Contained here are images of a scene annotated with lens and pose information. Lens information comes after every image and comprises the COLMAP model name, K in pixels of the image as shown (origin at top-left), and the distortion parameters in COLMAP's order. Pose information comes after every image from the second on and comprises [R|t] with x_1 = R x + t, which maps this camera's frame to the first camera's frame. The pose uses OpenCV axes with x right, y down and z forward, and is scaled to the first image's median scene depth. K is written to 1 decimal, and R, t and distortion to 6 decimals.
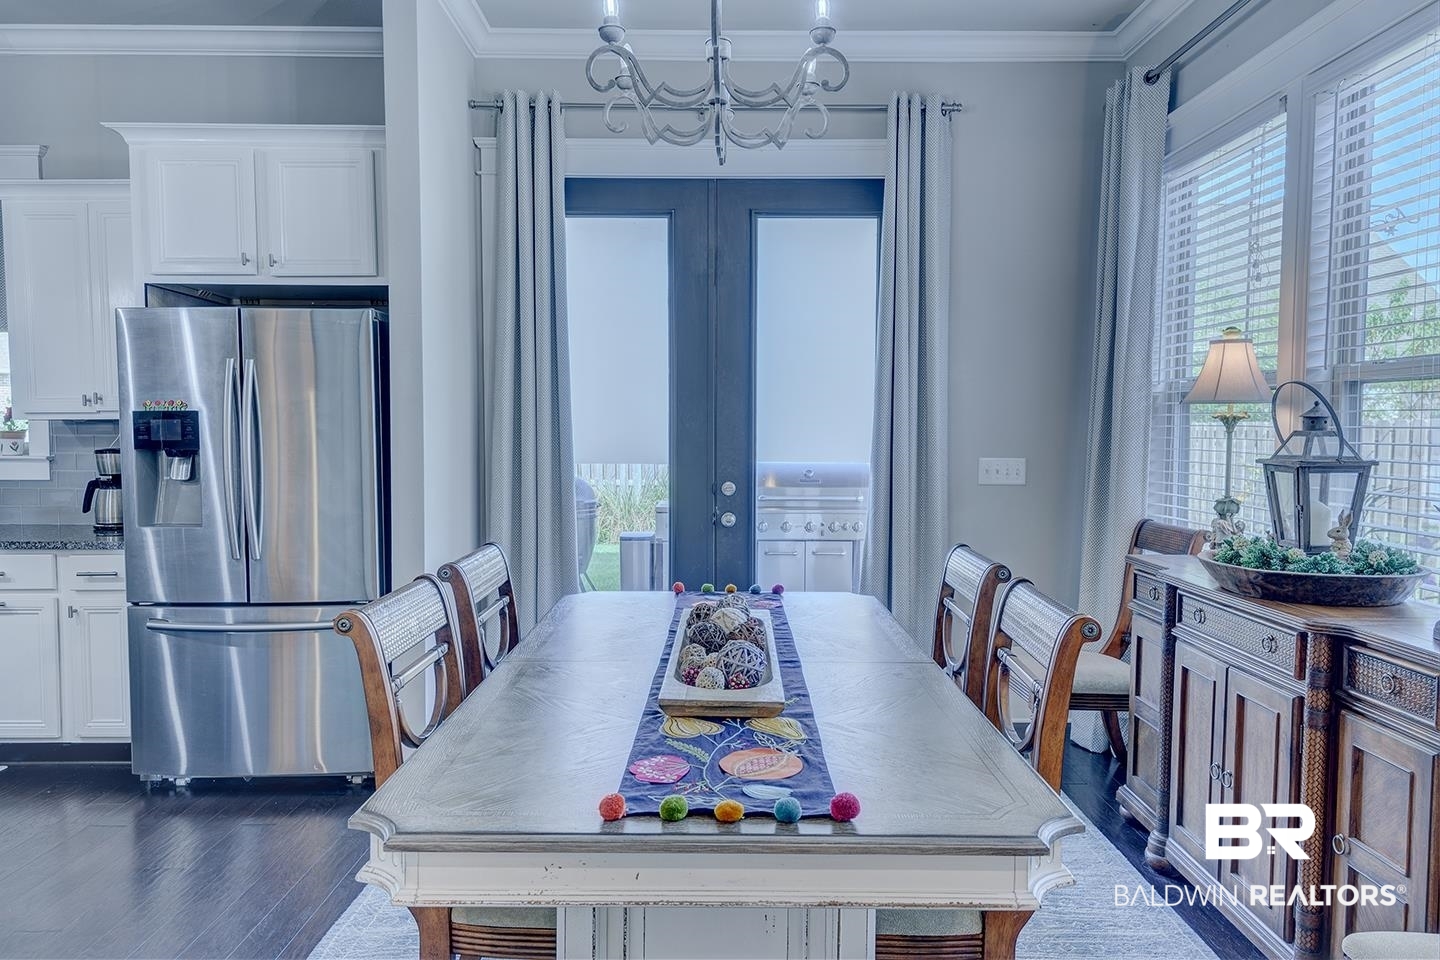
lens RADIAL K [[940.1, 0, 712.4], [0, 940.1, 476.4], [0, 0, 1]] dist [-0.002630, 0.003805]
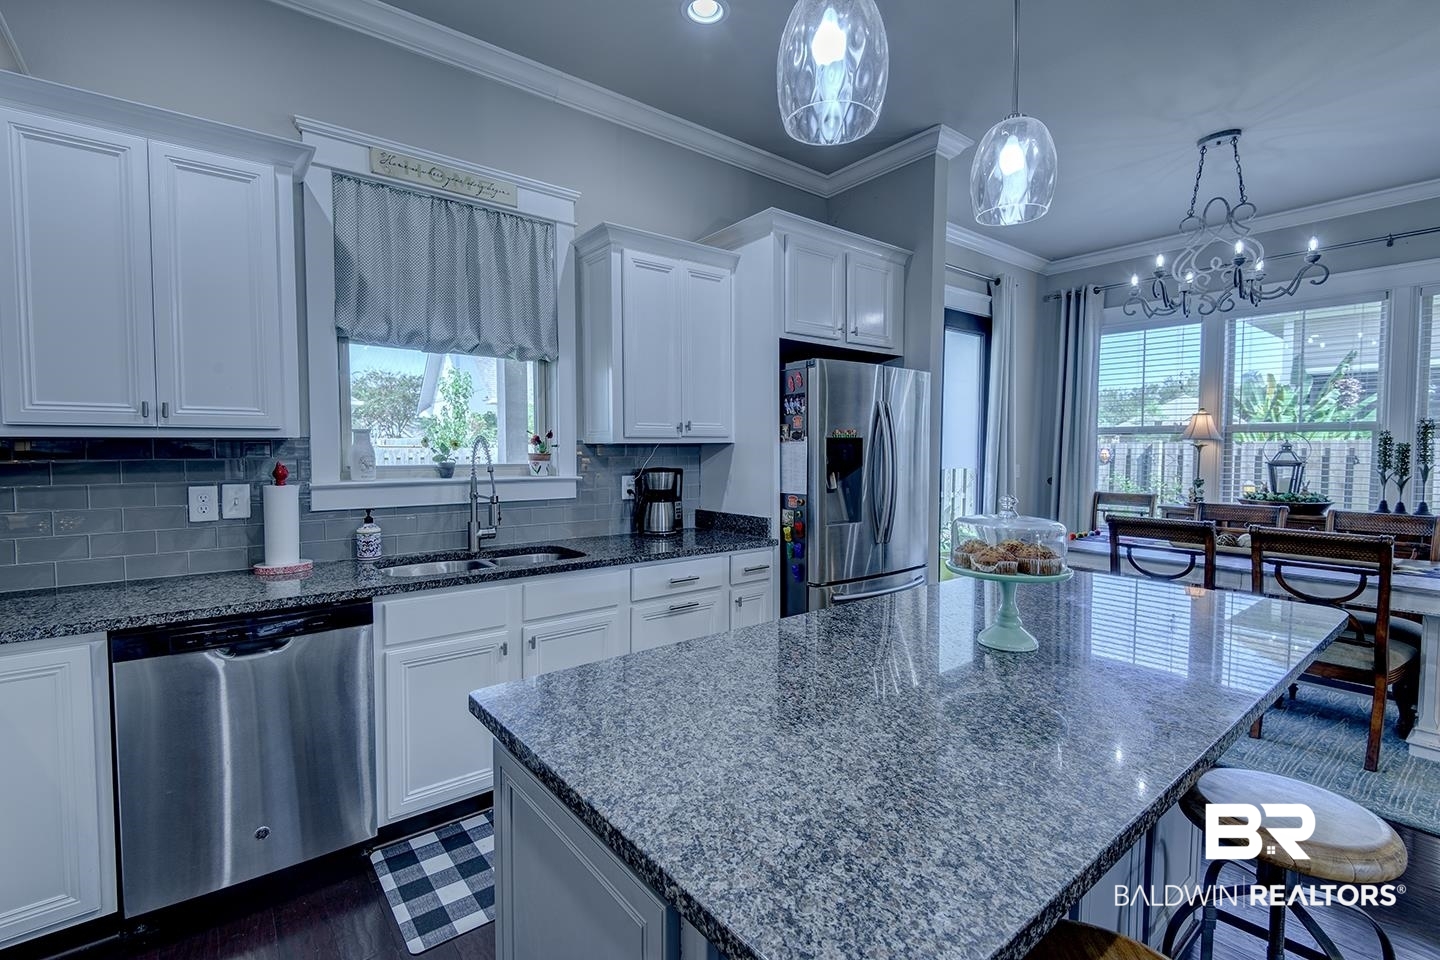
lens RADIAL K [[652.1, 0, 714.9], [0, 652.1, 481.4], [0, 0, 1]] dist [0.019324, -0.009961]
pose [[0.783287, -0.031369, 0.620868, -1.241286], [0.032379, 0.999429, 0.009647, -0.021403], [-0.620816, 0.012547, 0.783856, 0.361538]]
